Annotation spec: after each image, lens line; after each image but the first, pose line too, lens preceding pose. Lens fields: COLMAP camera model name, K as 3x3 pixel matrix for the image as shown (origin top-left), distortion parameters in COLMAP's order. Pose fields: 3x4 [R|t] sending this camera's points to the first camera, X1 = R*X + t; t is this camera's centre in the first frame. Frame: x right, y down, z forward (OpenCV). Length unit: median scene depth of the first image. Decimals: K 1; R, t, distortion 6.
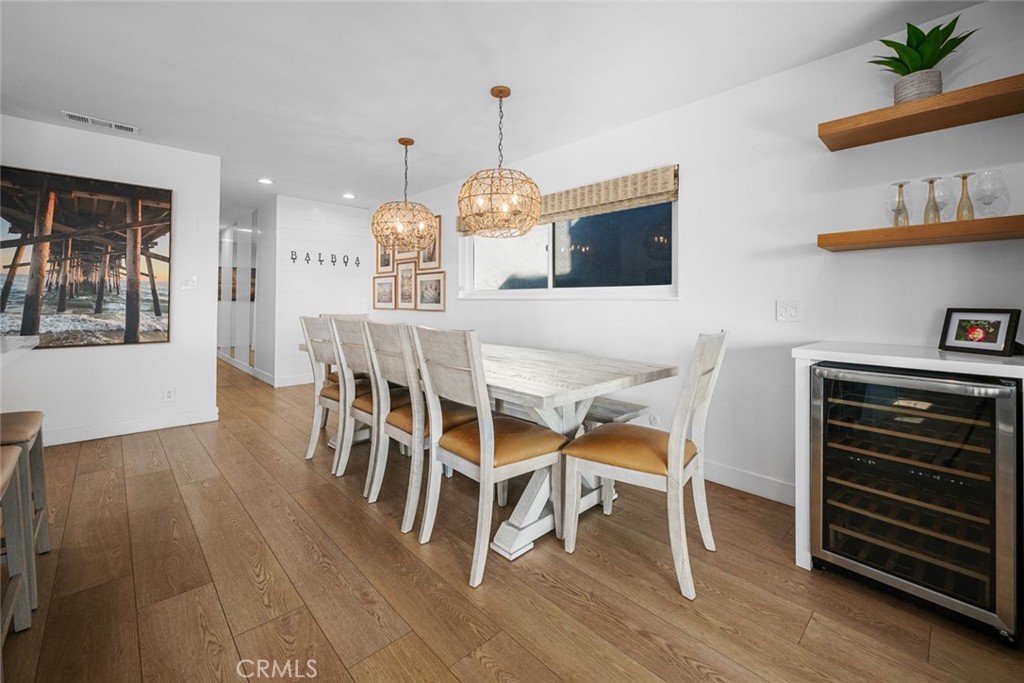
lens RADIAL K [[399.1, 0, 513.7], [0, 399.1, 296.4], [0, 0, 1]] dist [0.002502, 0.000281]
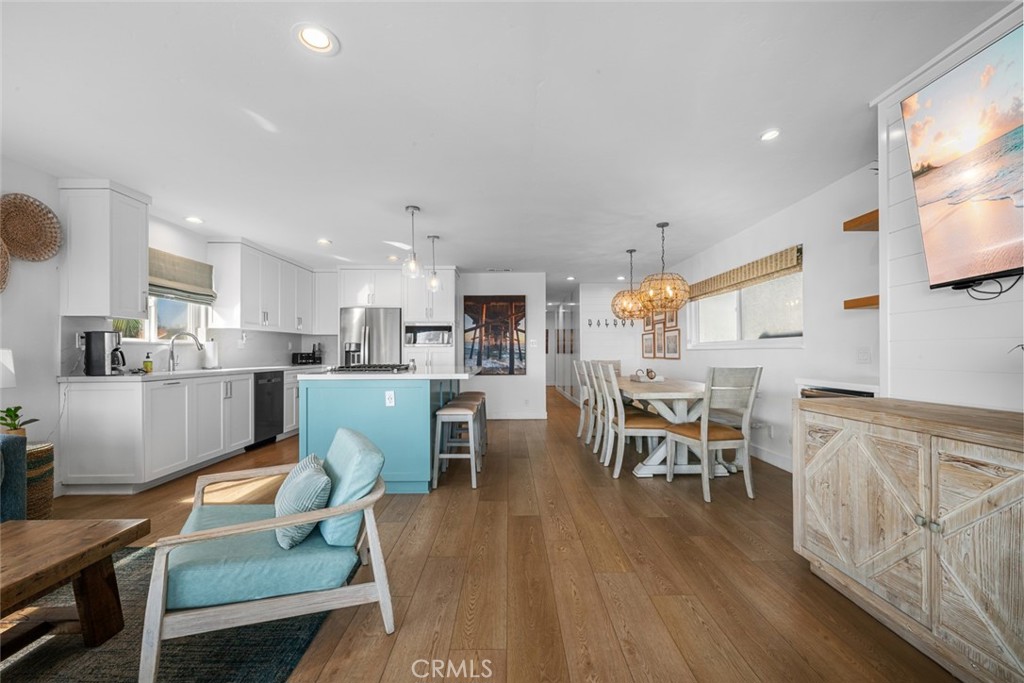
lens RADIAL K [[351.0, 0, 512.0], [0, 351.0, 341.5], [0, 0, 1]] dist [0.000362, 0.000010]
pose [[0.713478, -0.033037, -0.699899, 0.278885], [0.019105, 0.999434, -0.027701, 0.000924], [0.700417, 0.006392, 0.713705, -0.252053]]
